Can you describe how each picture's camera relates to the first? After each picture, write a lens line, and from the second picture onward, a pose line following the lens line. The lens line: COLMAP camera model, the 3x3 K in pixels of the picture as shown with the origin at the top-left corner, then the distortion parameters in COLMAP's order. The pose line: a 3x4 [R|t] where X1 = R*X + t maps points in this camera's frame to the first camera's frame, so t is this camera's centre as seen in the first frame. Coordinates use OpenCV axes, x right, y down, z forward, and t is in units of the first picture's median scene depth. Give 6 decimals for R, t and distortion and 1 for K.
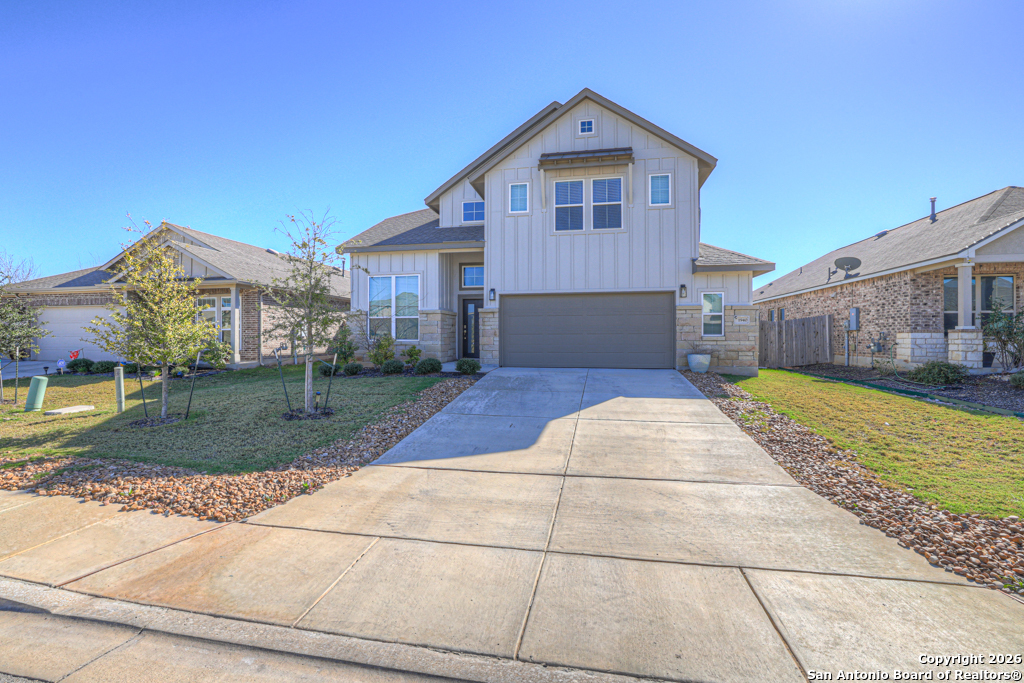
lens RADIAL K [[436.0, 0, 495.0], [0, 436.0, 344.0], [0, 0, 1]] dist [-0.009717, 0.001636]
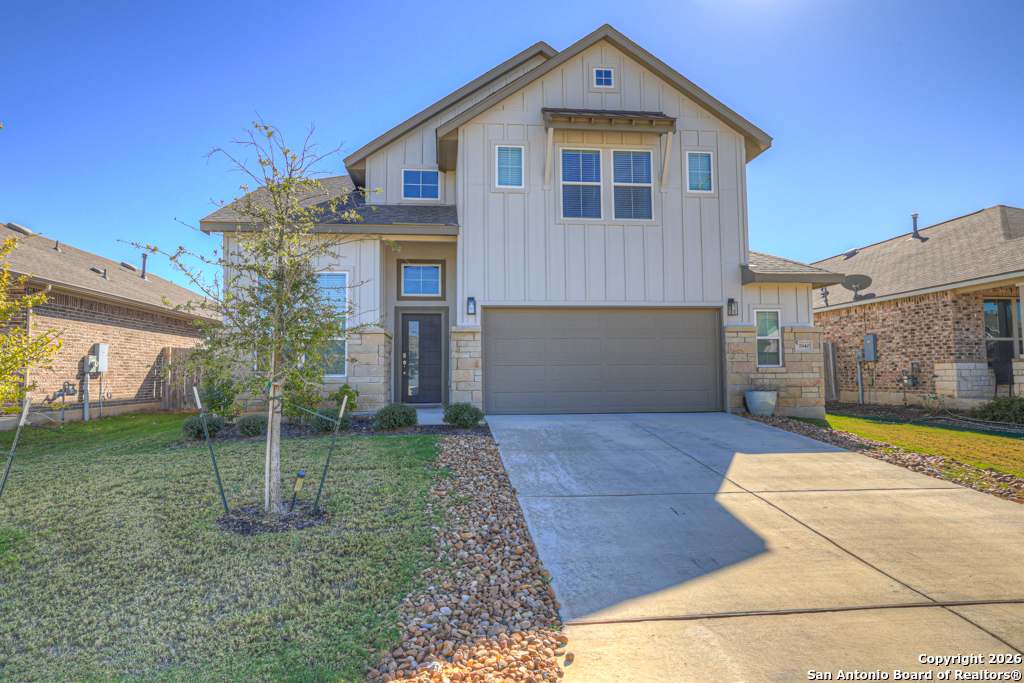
lens RADIAL K [[574.7, 0, 493.7], [0, 574.7, 343.3], [0, 0, 1]] dist [0.017794, 0.007985]
pose [[0.955086, 0.010179, 0.296153, -0.243450], [0.010920, 0.997522, -0.069500, 0.004898], [-0.296126, 0.069612, 0.952609, 0.169996]]
